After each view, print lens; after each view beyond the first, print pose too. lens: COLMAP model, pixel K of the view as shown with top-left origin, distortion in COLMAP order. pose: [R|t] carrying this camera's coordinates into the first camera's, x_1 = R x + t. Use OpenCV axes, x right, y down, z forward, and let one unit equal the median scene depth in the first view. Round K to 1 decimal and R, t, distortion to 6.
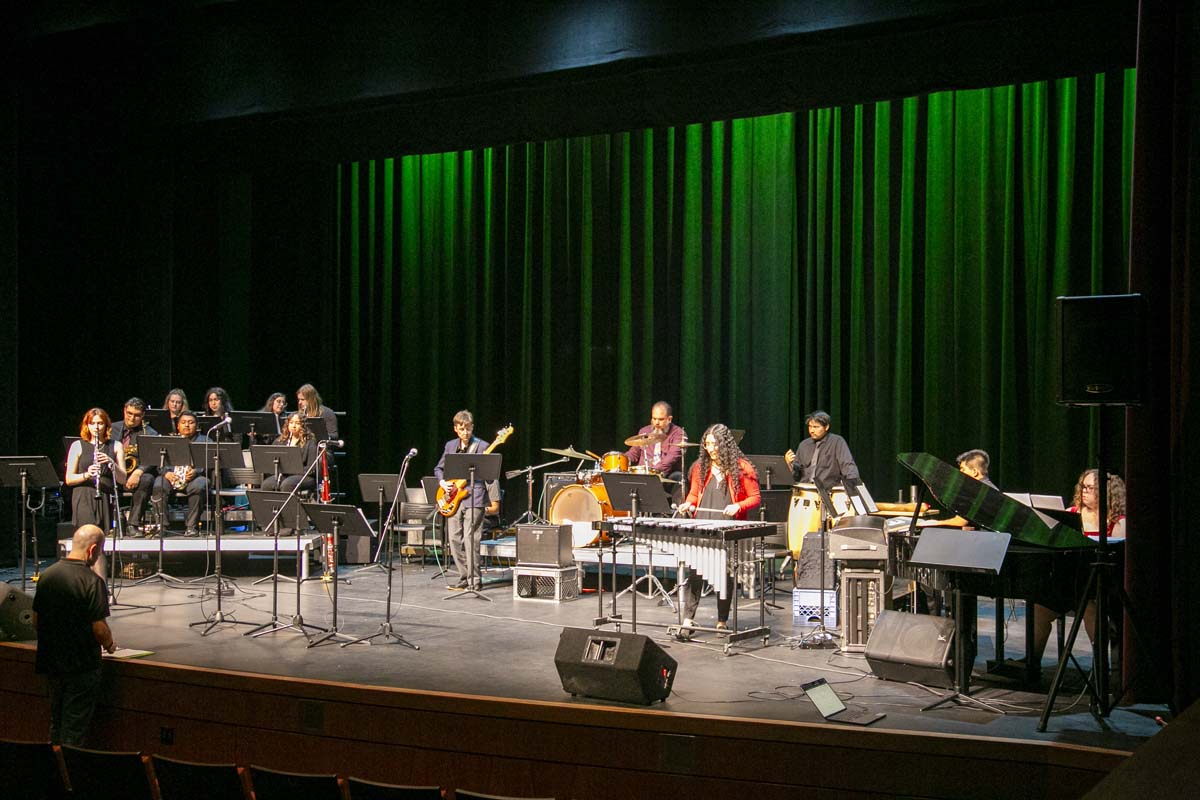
lens RADIAL K [[1575.1, 0, 600.0], [0, 1575.1, 400.0], [0, 0, 1]] dist [0.150071, -0.051495]
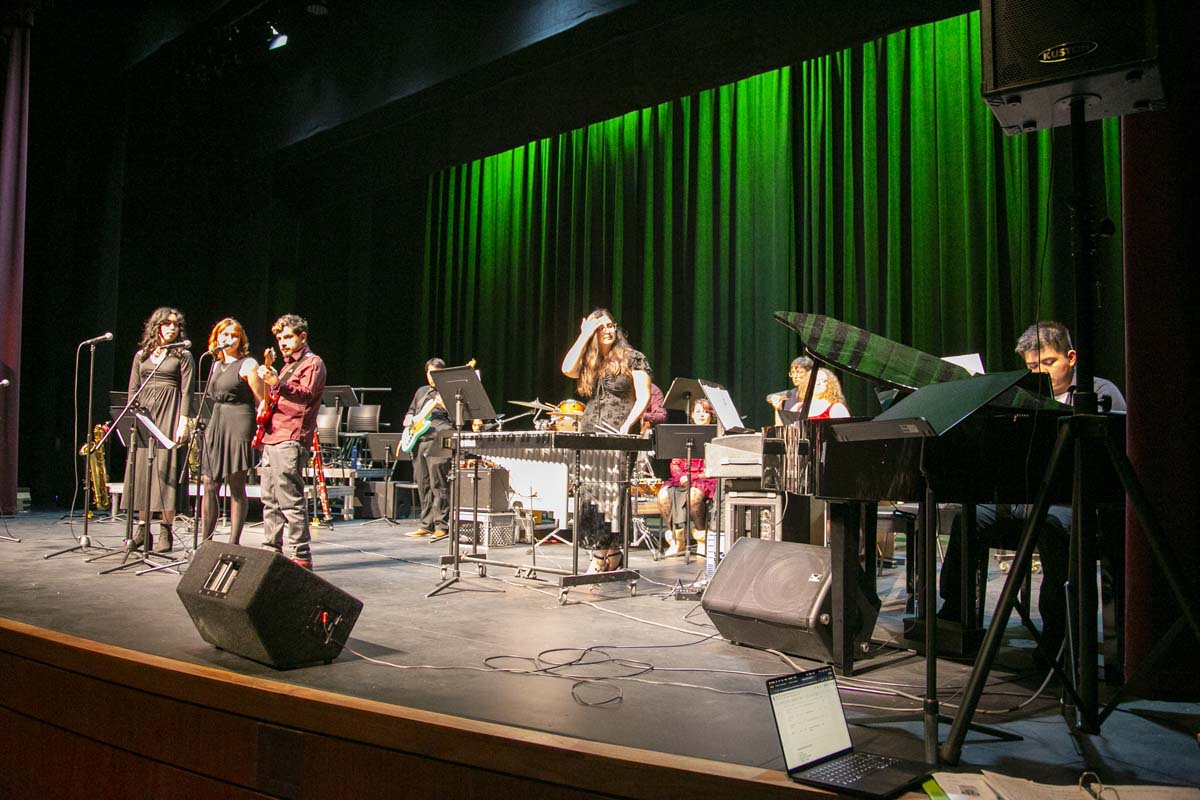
lens RADIAL K [[953.5, 0, 600.0], [0, 953.5, 400.0], [0, 0, 1]] dist [-0.048710, 0.002208]
pose [[0.984068, 0.000028, -0.177794, 0.164668], [-0.011853, 0.997786, -0.065447, 0.088277], [0.177398, 0.066512, 0.981889, 0.519017]]
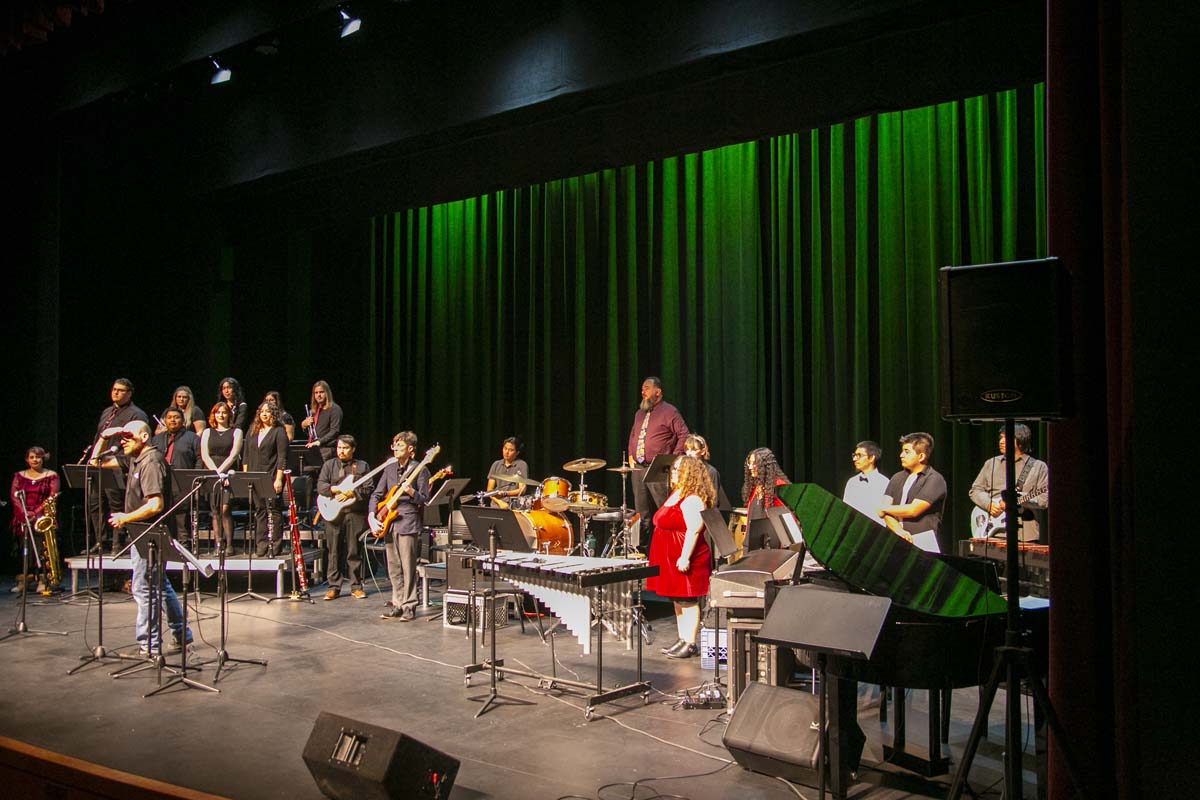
lens RADIAL K [[1091.4, 0, 600.0], [0, 1091.4, 400.0], [0, 0, 1]] dist [-0.016504, 0.015855]
pose [[0.994170, -0.012264, -0.107123, 0.140753], [0.009200, 0.999536, -0.029050, 0.004866], [0.107429, 0.027895, 0.993821, 0.380267]]
